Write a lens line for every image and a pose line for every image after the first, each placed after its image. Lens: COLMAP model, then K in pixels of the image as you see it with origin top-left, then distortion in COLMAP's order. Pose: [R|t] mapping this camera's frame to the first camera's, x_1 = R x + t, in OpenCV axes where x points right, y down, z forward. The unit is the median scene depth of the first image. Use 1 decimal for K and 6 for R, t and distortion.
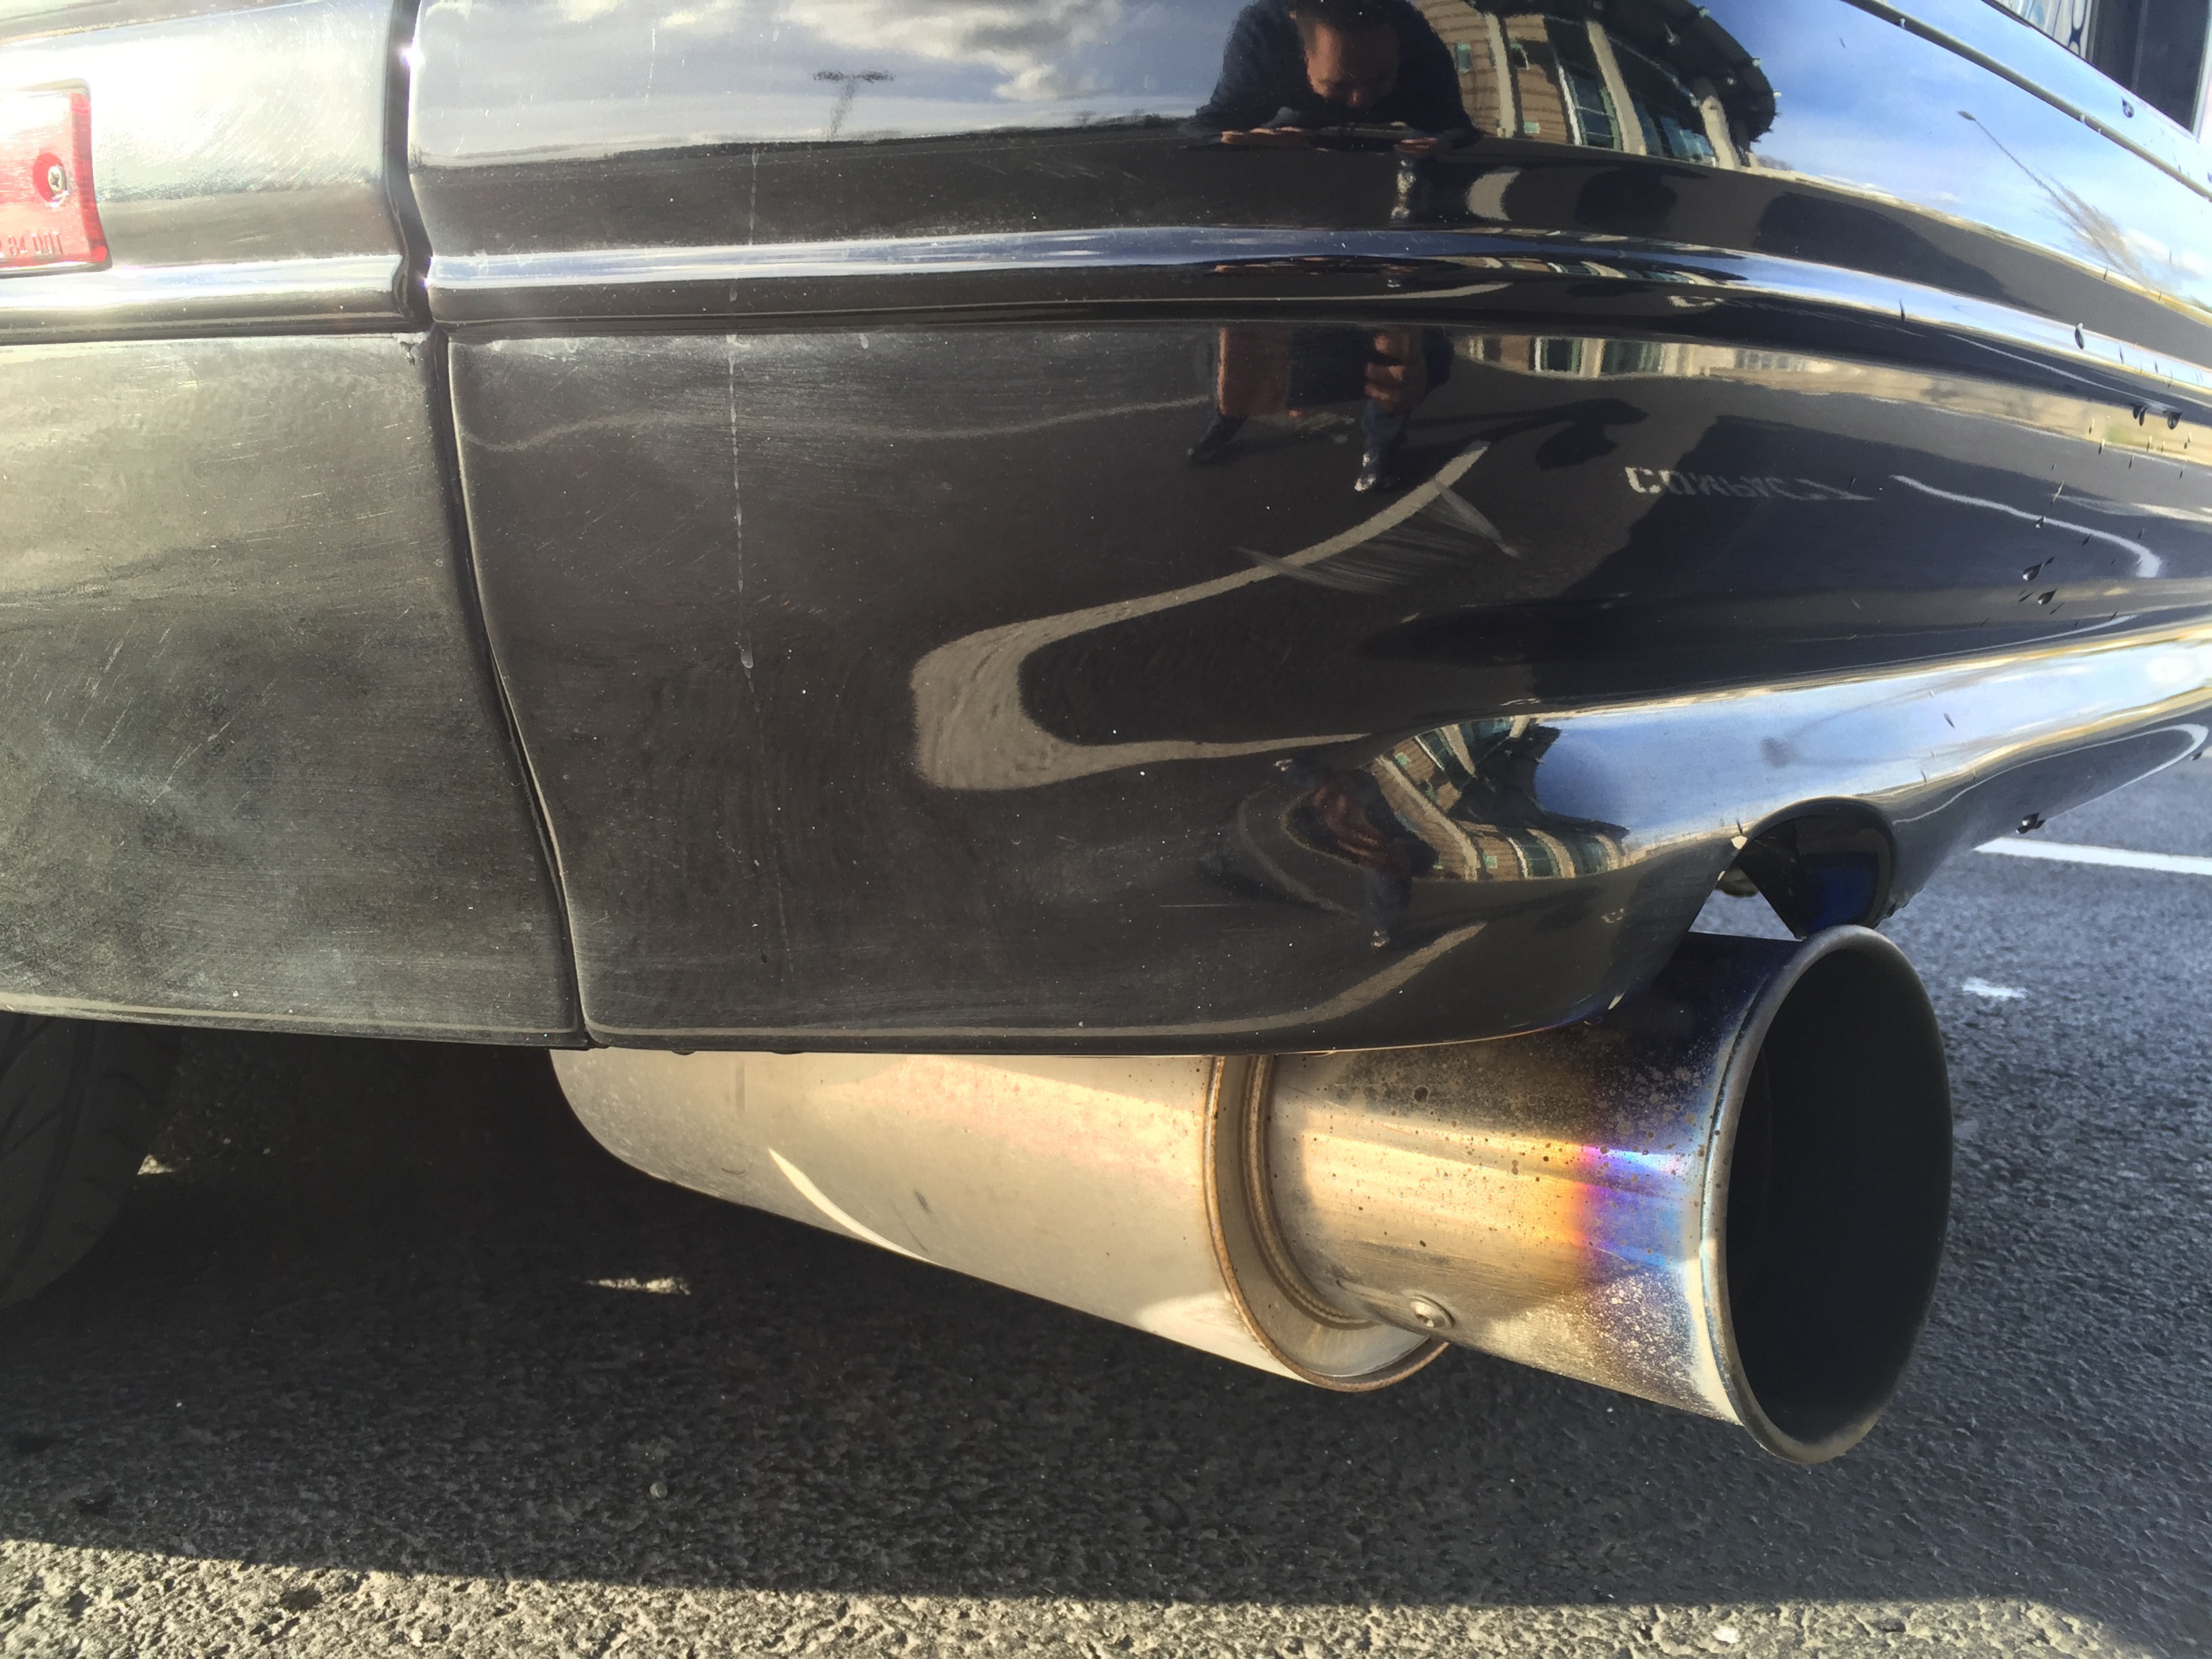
lens RADIAL K [[1865.8, 0, 1106.0], [0, 1865.8, 829.5], [0, 0, 1]] dist [0.078283, -0.110846]
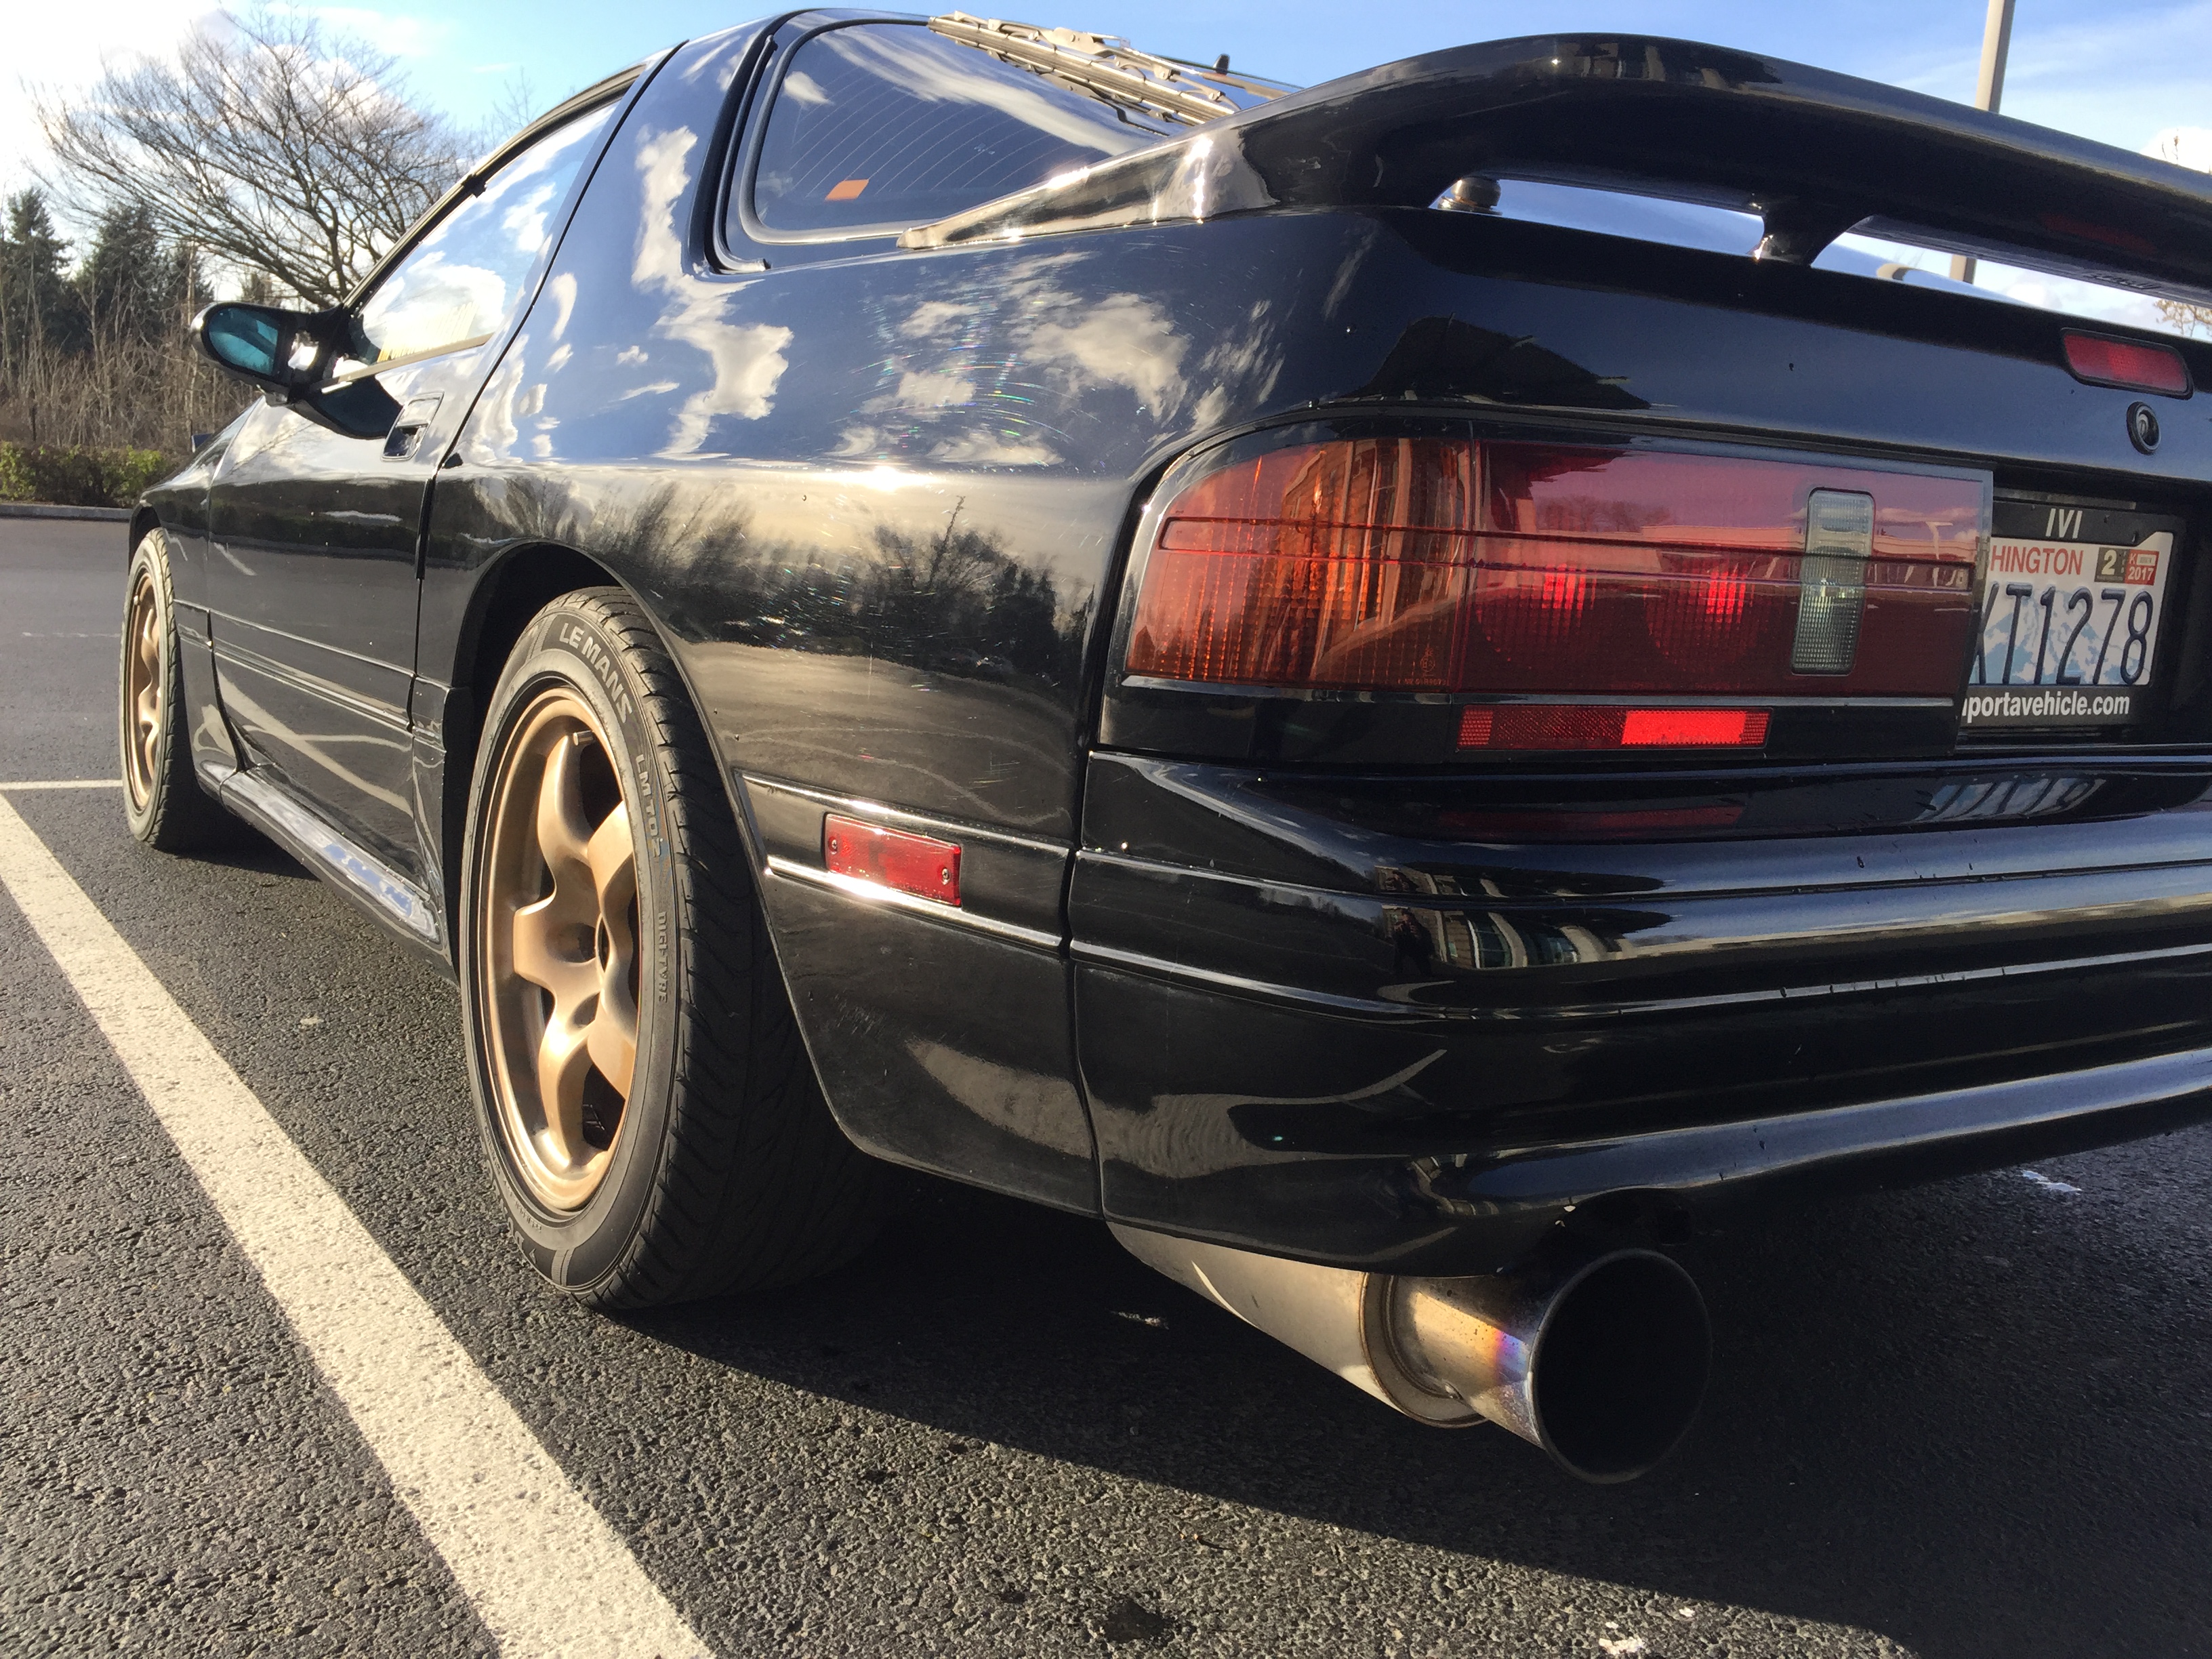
lens RADIAL K [[1865.8, 0, 1106.0], [0, 1865.8, 829.5], [0, 0, 1]] dist [0.078283, -0.110846]
pose [[0.948331, 0.079286, -0.307215, 0.289605], [-0.089225, 0.995841, -0.018418, -0.229210], [0.304478, 0.044878, 0.951462, -0.894840]]
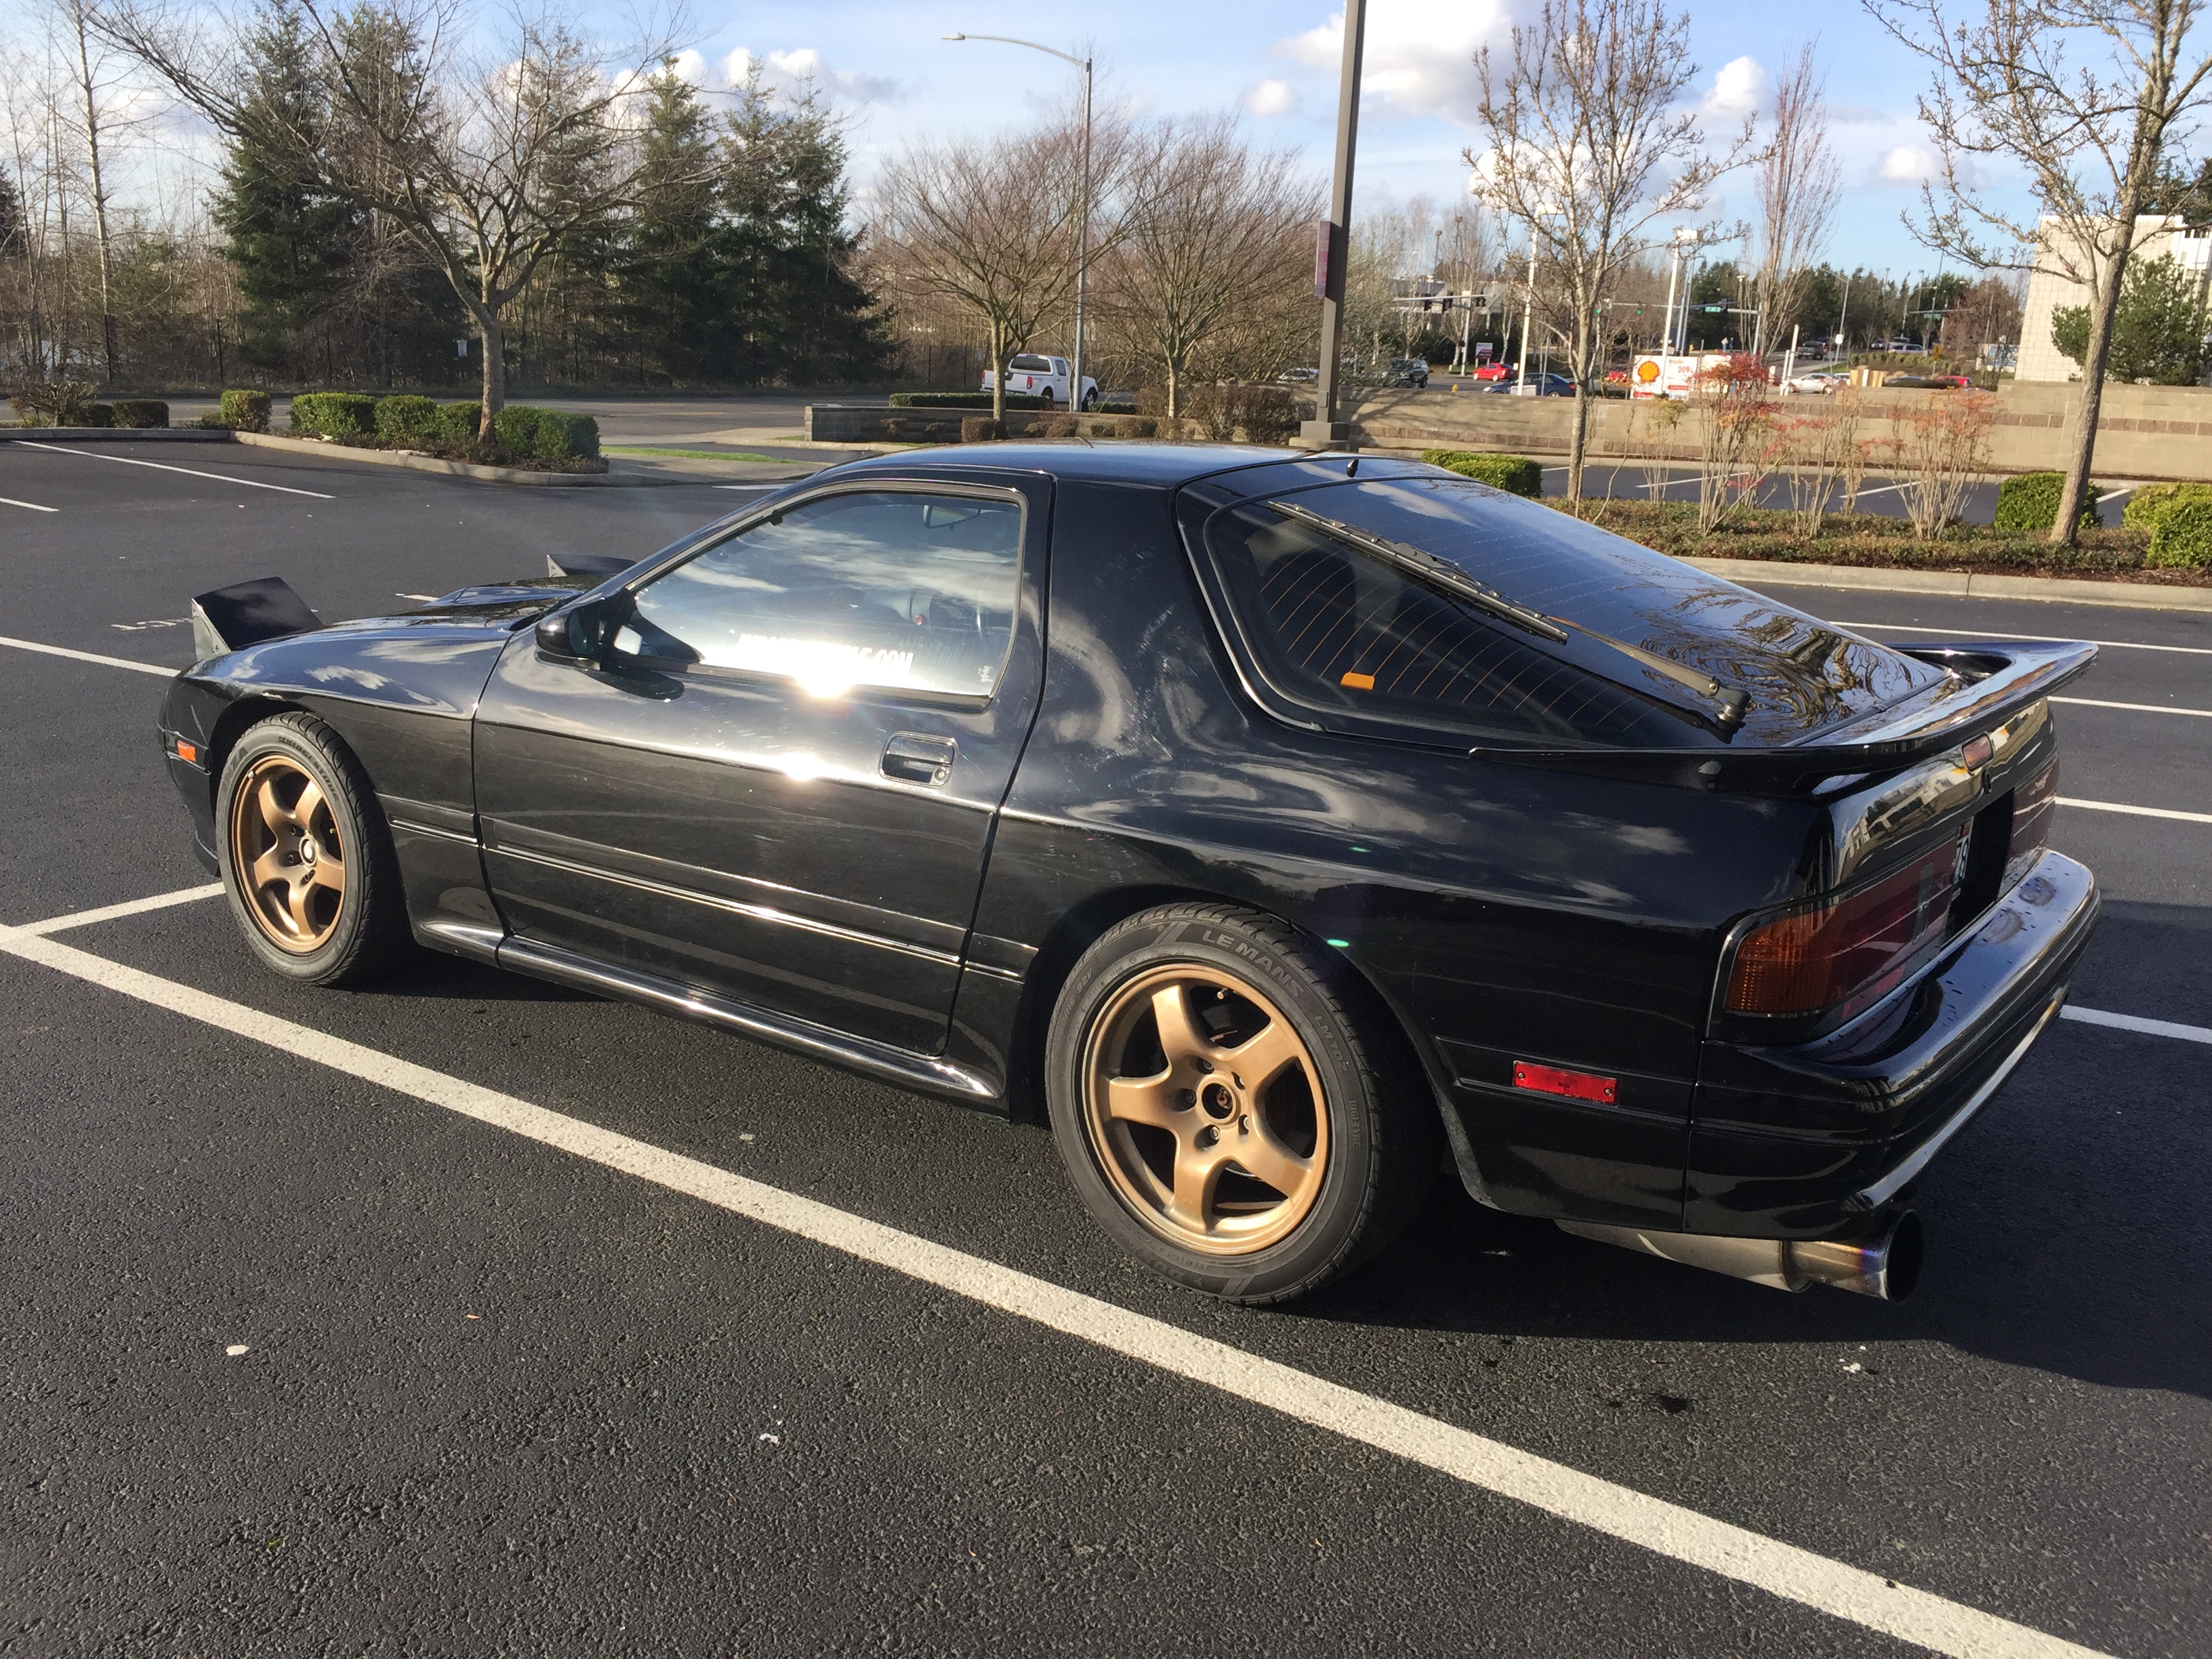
lens RADIAL K [[1825.4, 0, 1095.2], [0, 1825.4, 828.2], [0, 0, 1]] dist [0.072046, -0.090958]
pose [[0.999949, -0.003273, 0.009534, -1.350912], [0.002666, 0.998011, 0.062983, -0.933497], [-0.009721, -0.062954, 0.997969, -2.817826]]
